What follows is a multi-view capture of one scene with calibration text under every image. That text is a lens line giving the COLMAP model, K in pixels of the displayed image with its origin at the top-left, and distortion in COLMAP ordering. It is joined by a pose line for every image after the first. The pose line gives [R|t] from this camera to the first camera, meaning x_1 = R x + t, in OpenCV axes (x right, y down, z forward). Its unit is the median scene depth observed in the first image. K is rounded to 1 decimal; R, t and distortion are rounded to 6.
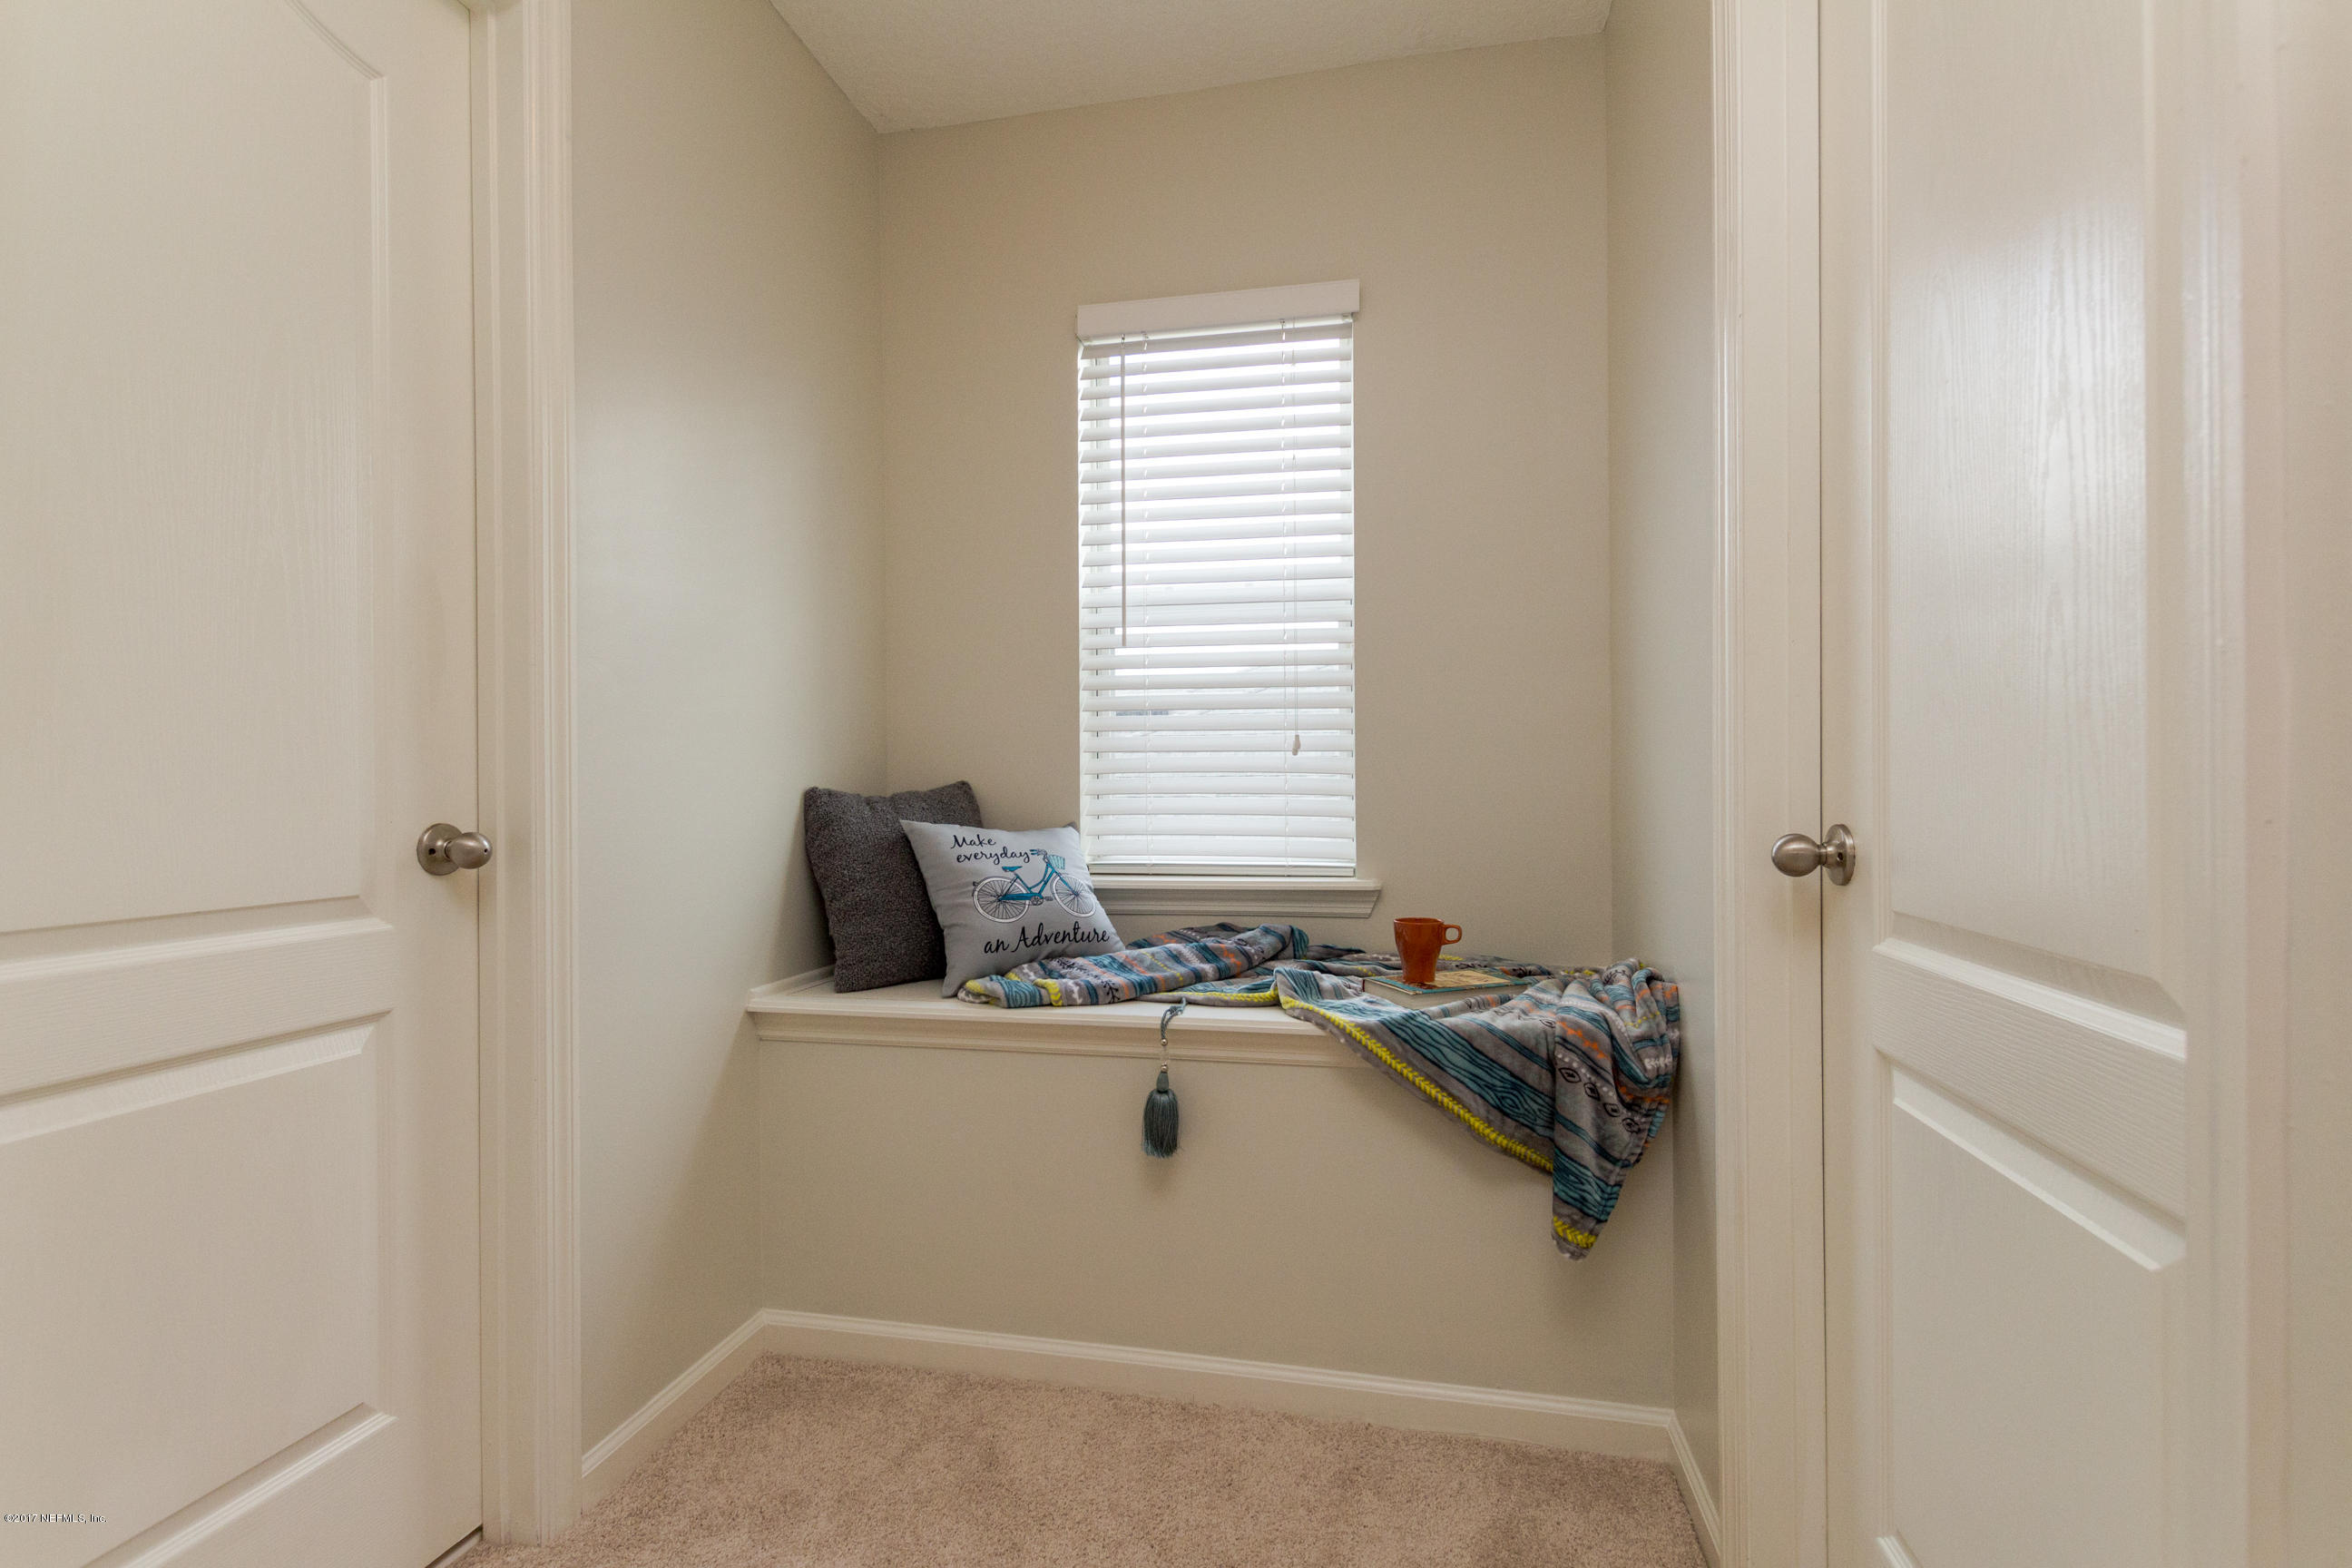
lens RADIAL K [[1083.3, 0, 1183.9], [0, 1083.3, 786.6], [0, 0, 1]] dist [0.017918, -0.000098]
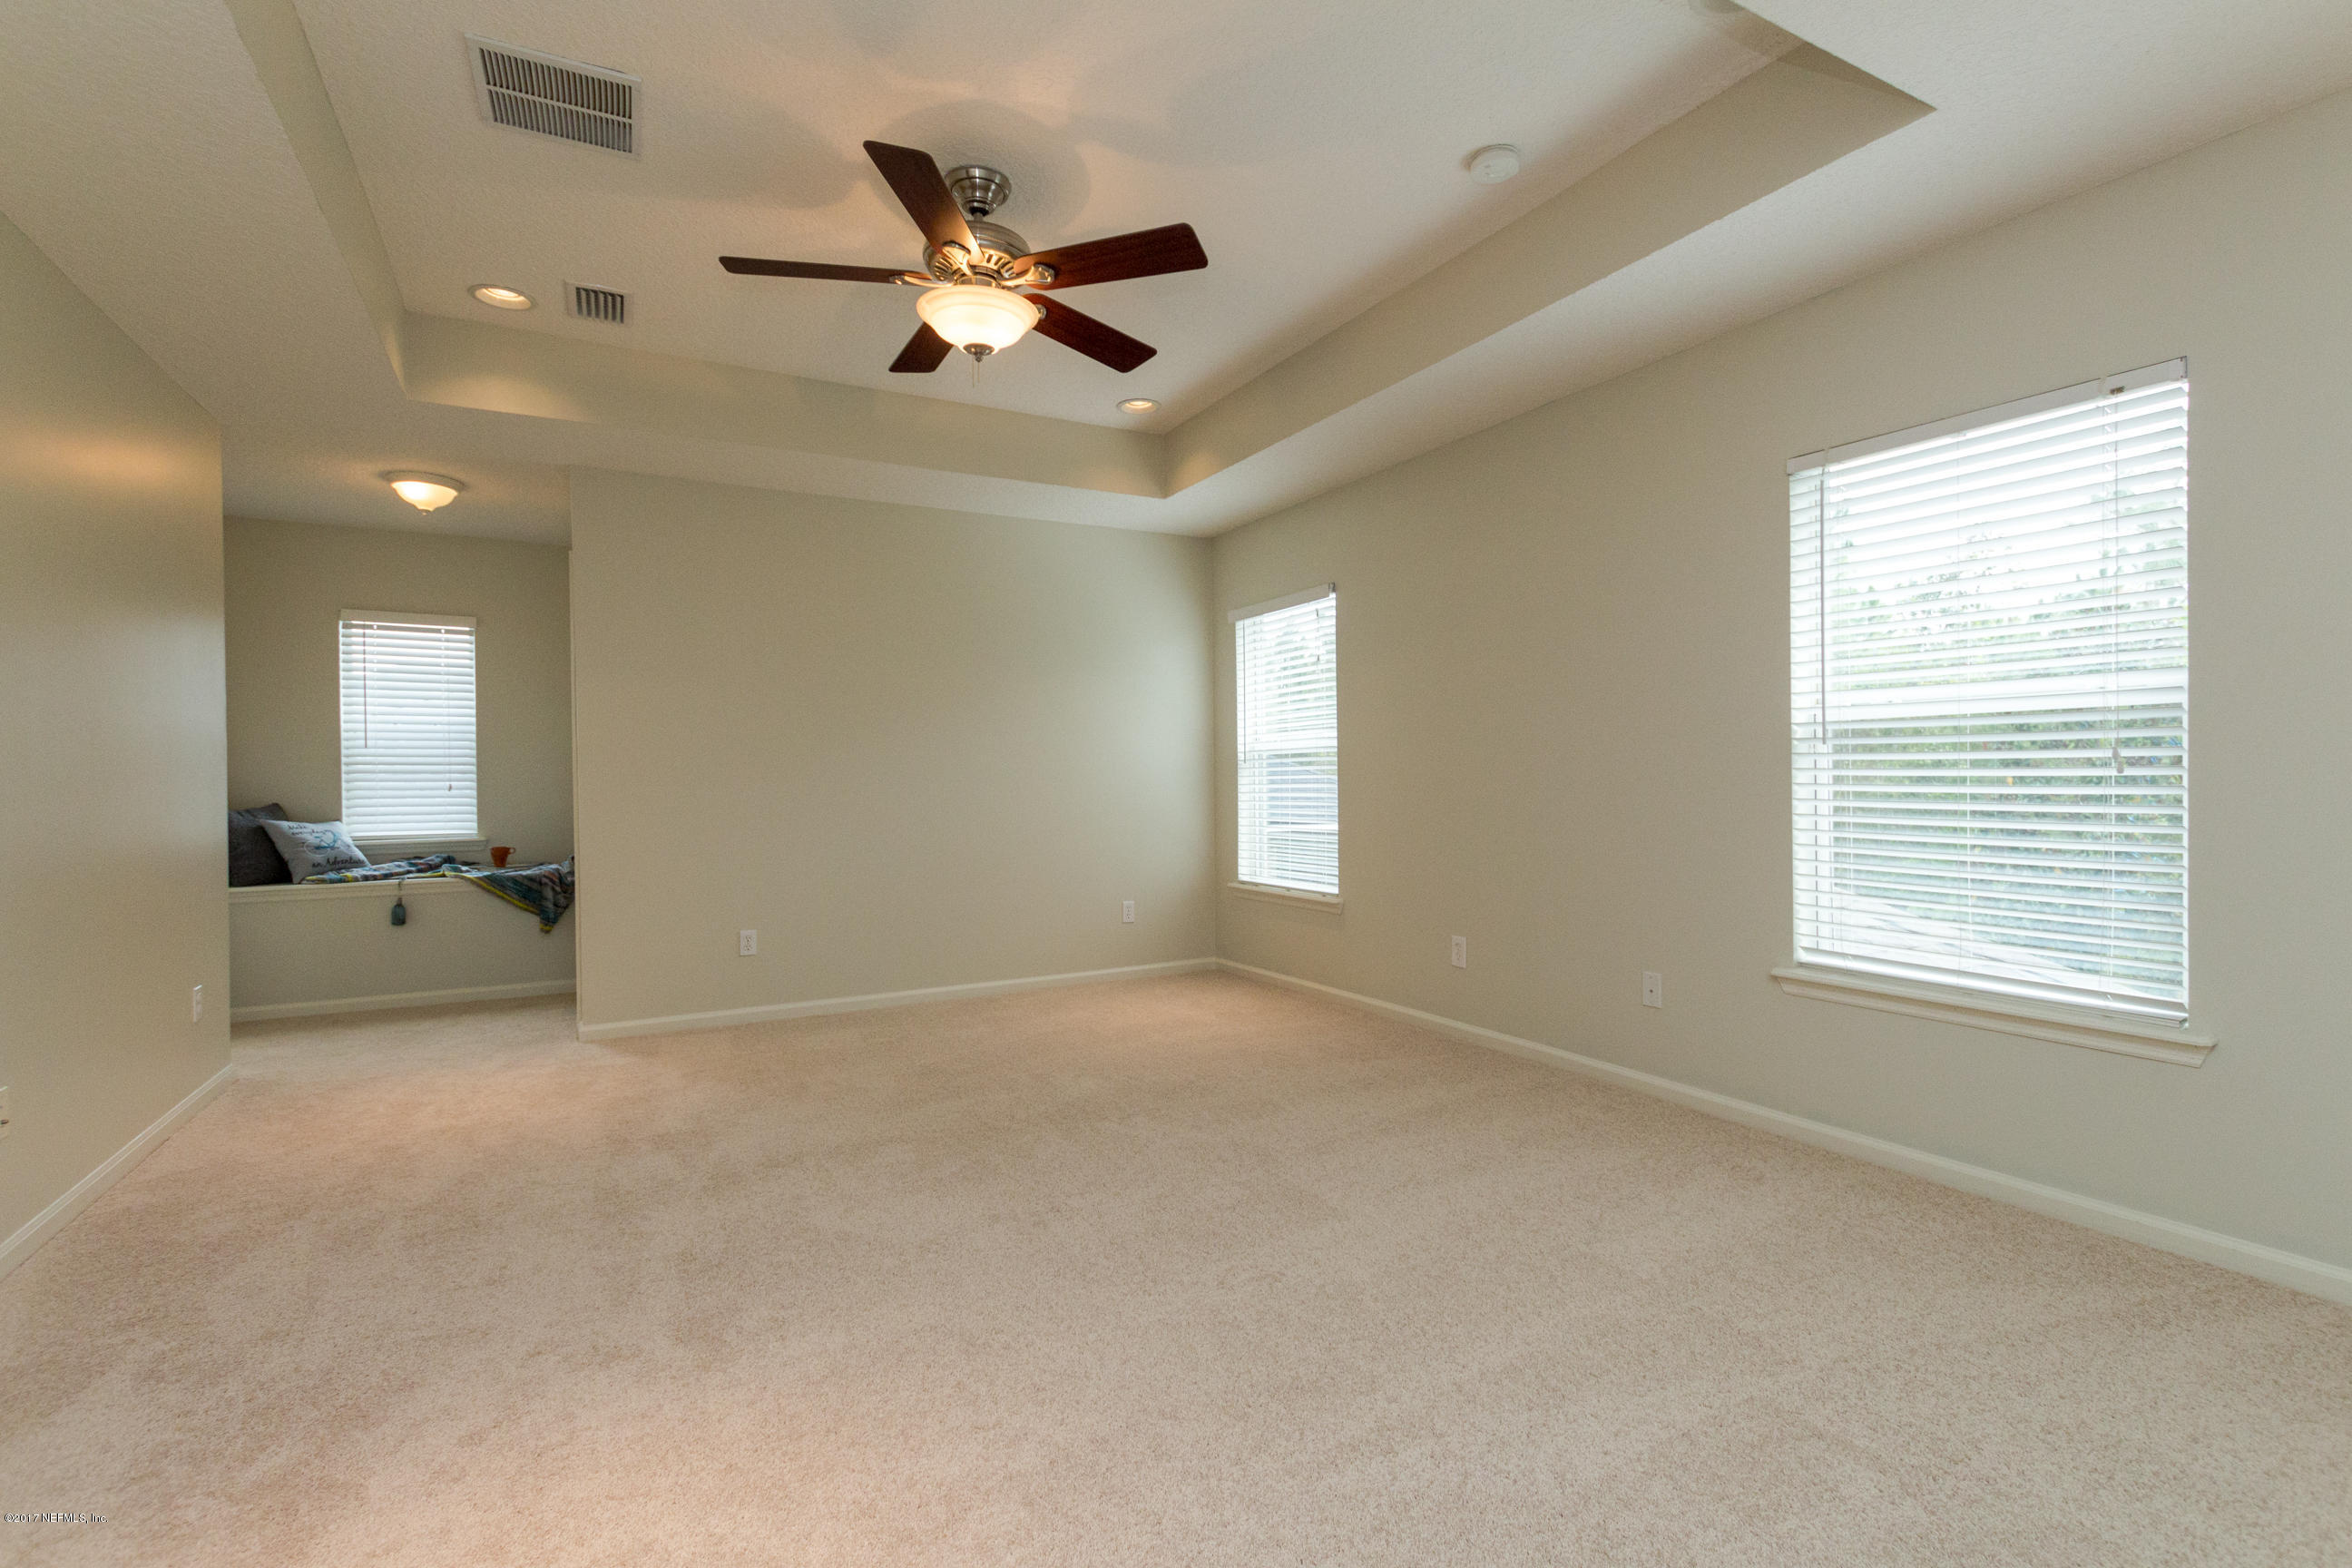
lens RADIAL K [[1083.3, 0, 1184.5], [0, 1083.3, 777.8], [0, 0, 1]] dist [0.017918, -0.000098]
pose [[0.752640, -0.002546, 0.658428, -0.340893], [-0.001214, 0.999985, 0.005254, -0.087433], [-0.658432, -0.004753, 0.752625, -2.473459]]
